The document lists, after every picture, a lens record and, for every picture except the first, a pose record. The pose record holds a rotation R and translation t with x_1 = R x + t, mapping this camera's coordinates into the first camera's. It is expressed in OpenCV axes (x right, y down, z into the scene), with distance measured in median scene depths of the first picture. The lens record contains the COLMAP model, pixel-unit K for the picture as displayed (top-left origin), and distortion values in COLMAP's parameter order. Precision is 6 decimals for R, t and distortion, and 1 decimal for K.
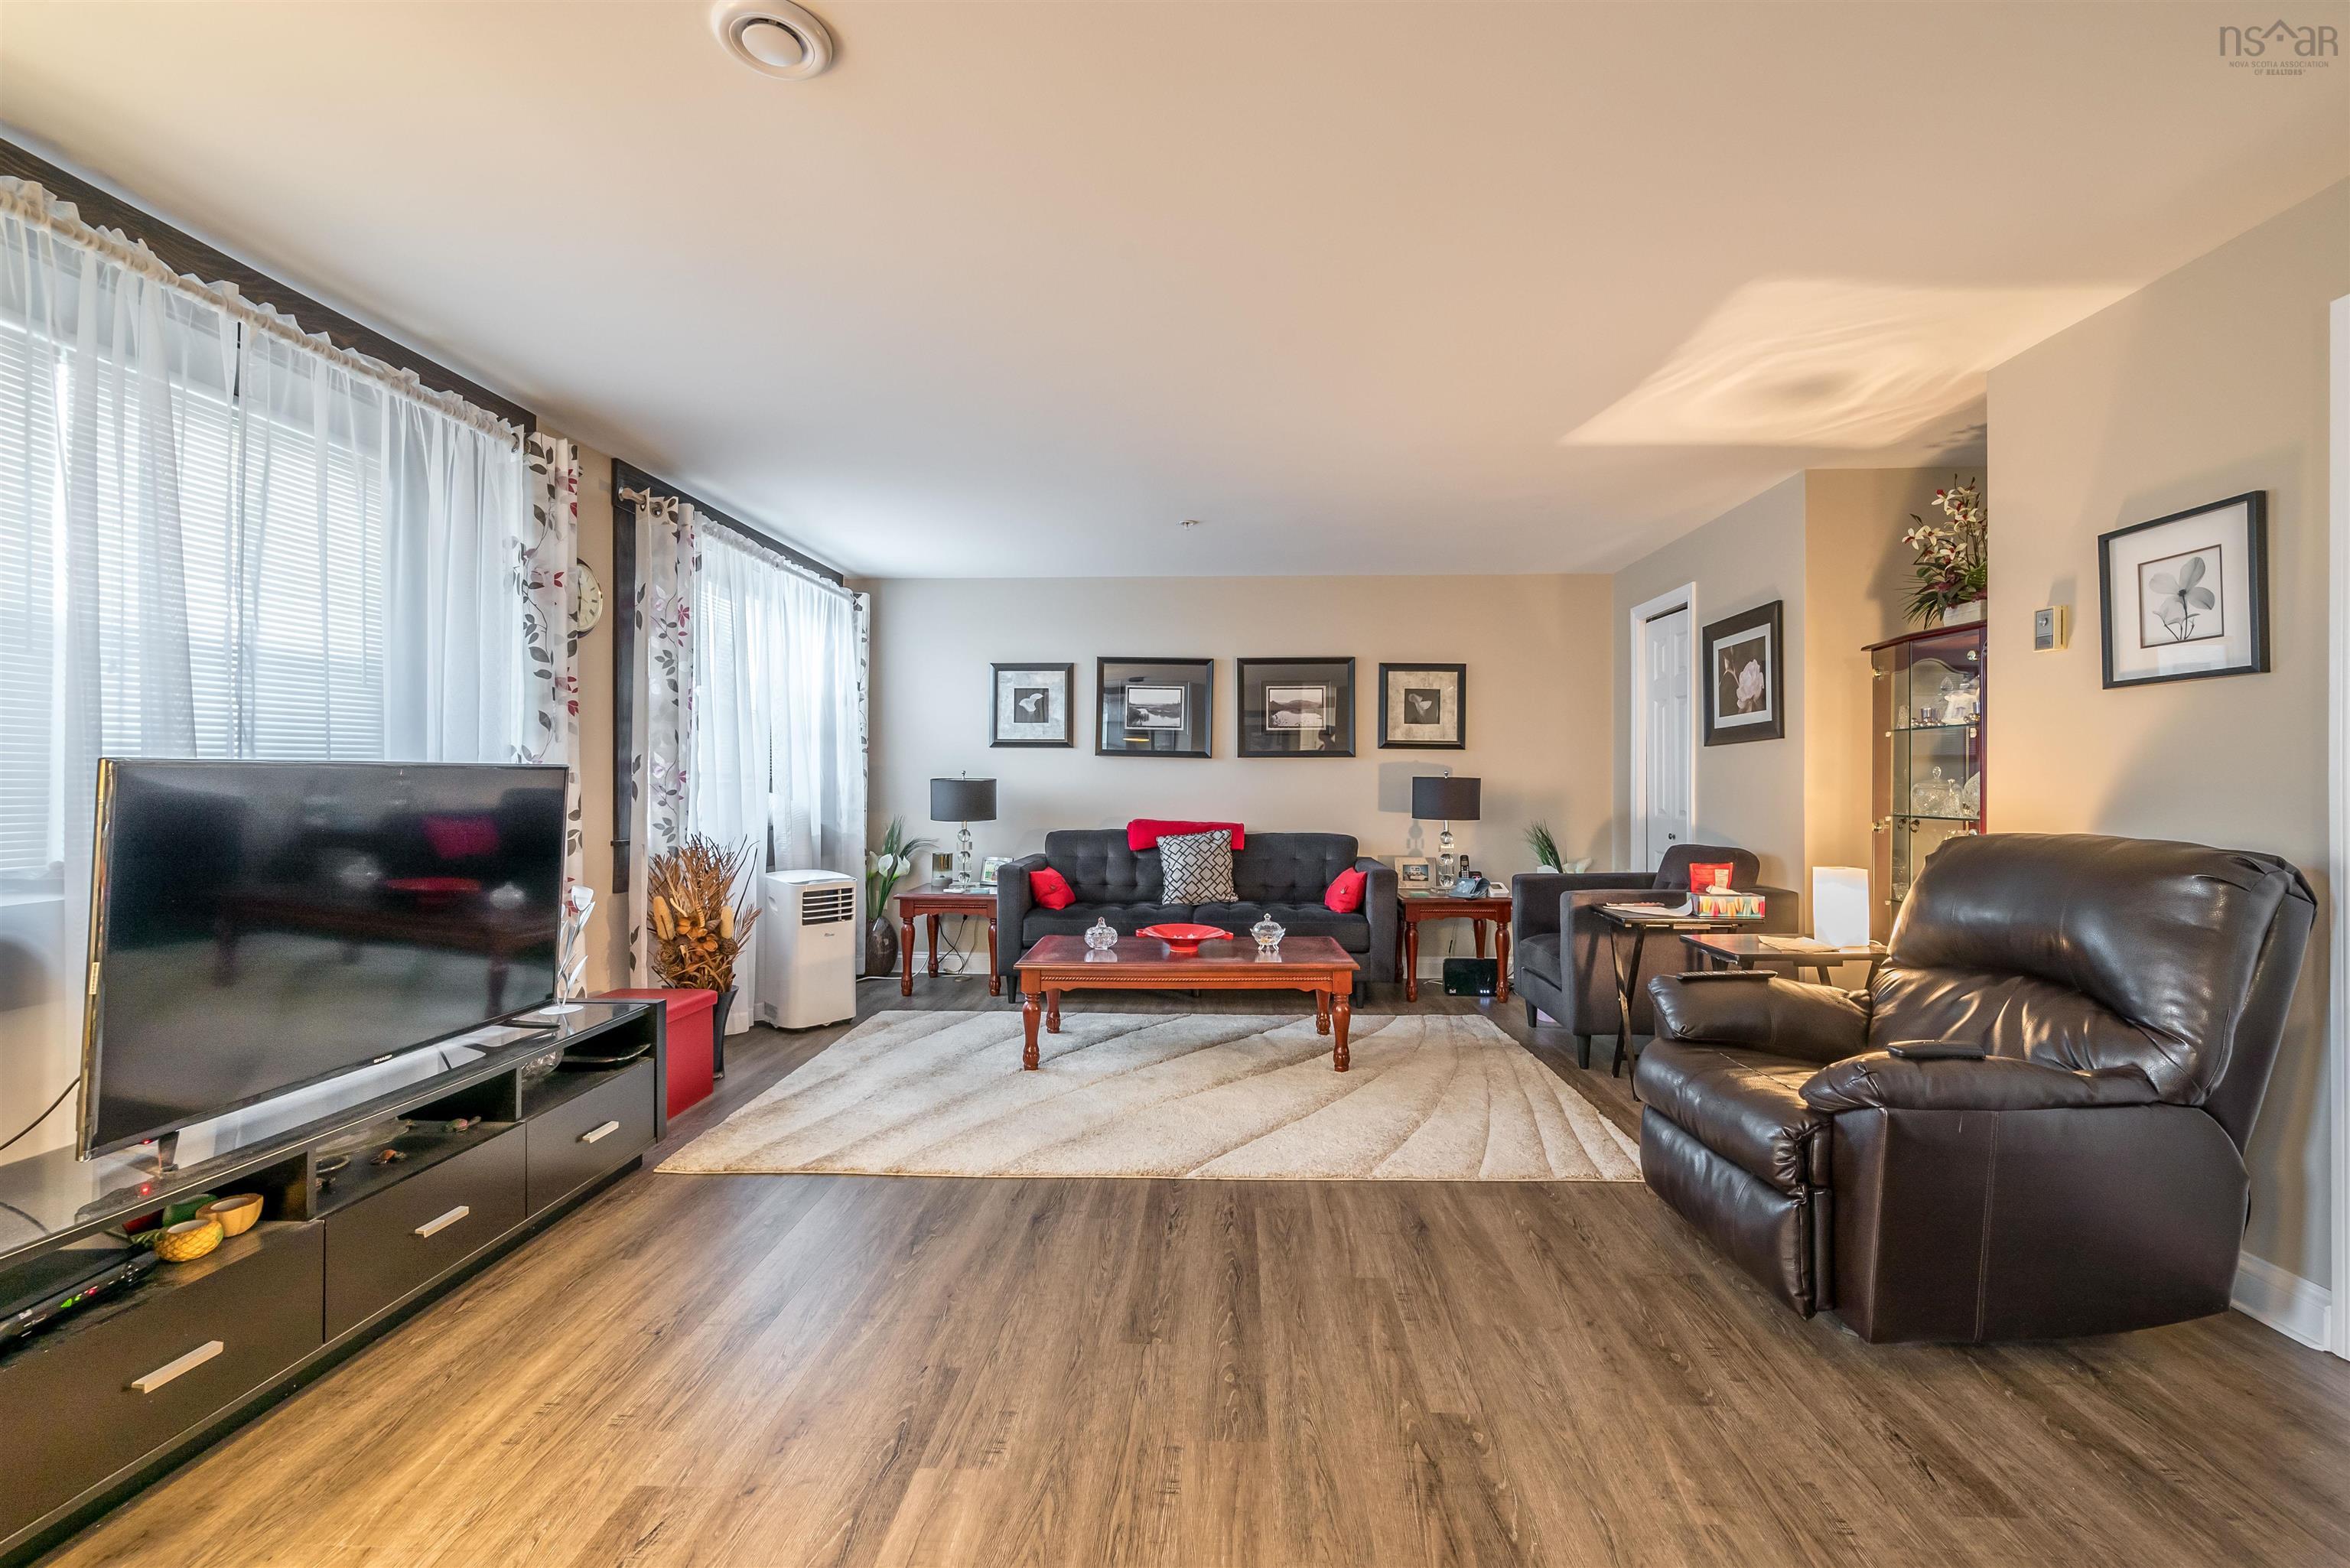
lens RADIAL K [[1015.7, 0, 1198.6], [0, 1015.7, 773.4], [0, 0, 1]] dist [-0.000574, -0.000248]
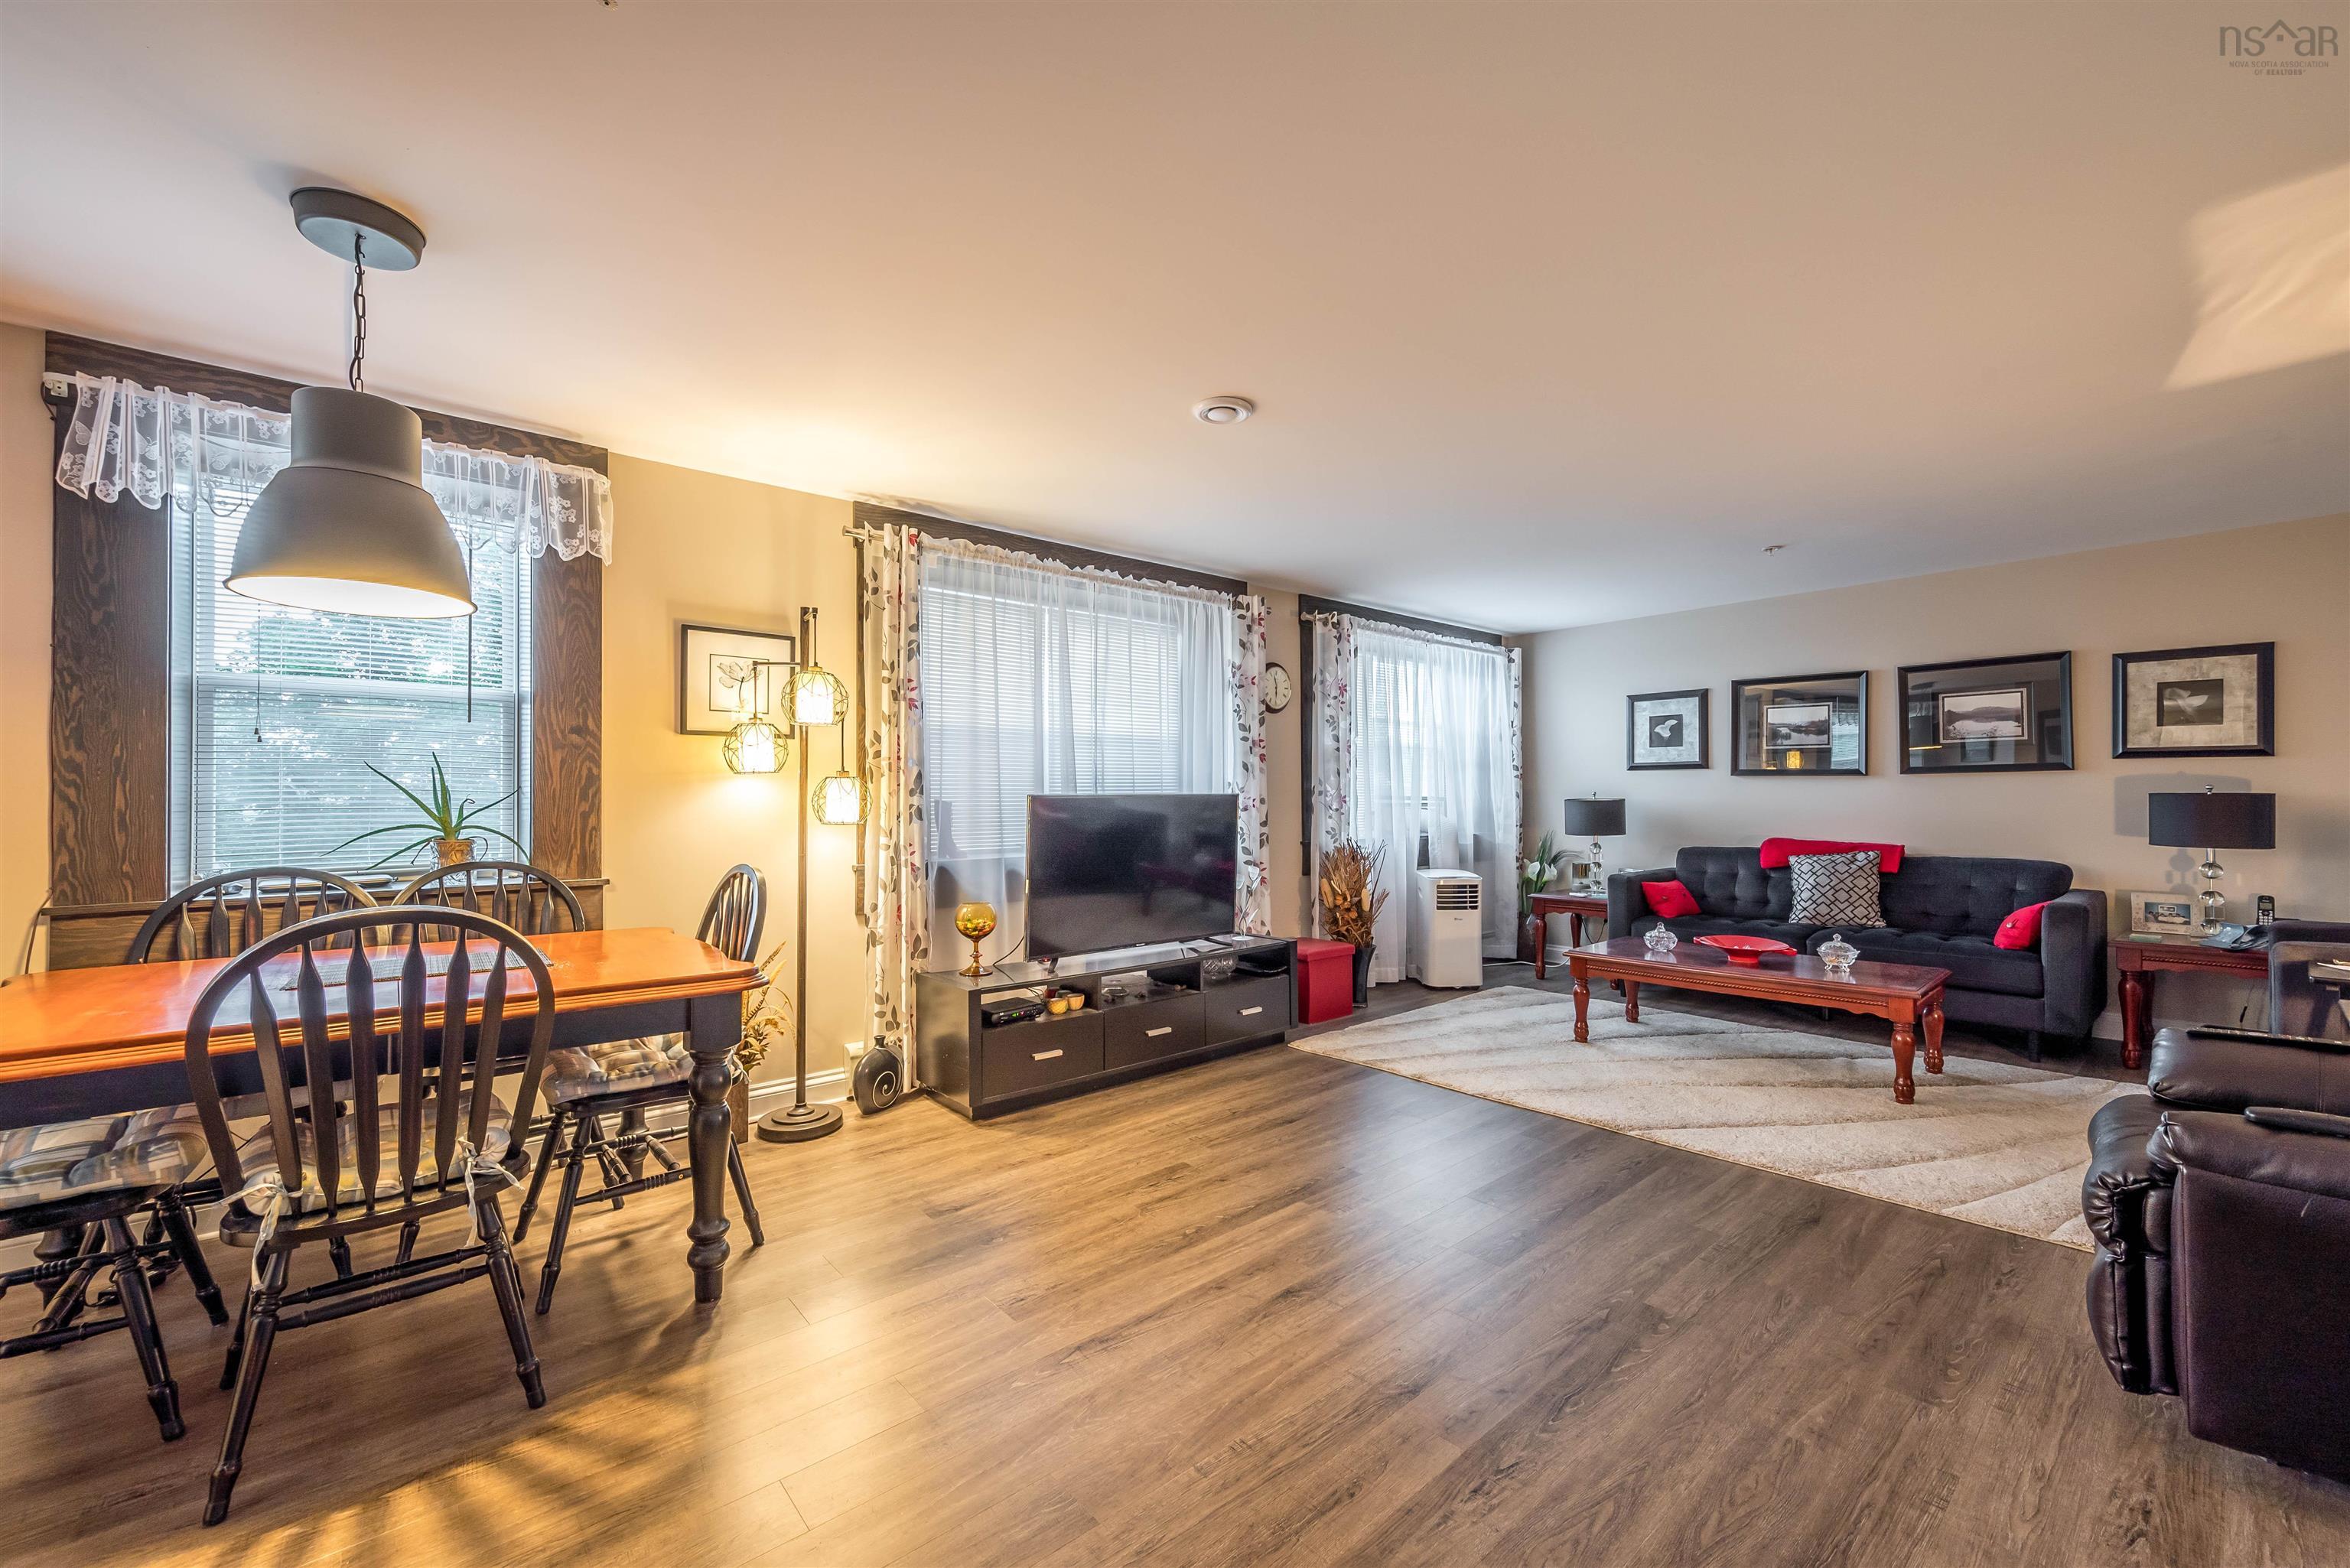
lens RADIAL K [[935.1, 0, 1175.0], [0, 935.1, 784.0], [0, 0, 1]] dist [-0.000383, 0.000064]
pose [[0.676177, -0.018192, -0.736514, 0.306558], [0.010991, 0.999833, -0.014605, -0.001861], [0.736657, 0.001781, 0.676264, -0.093627]]
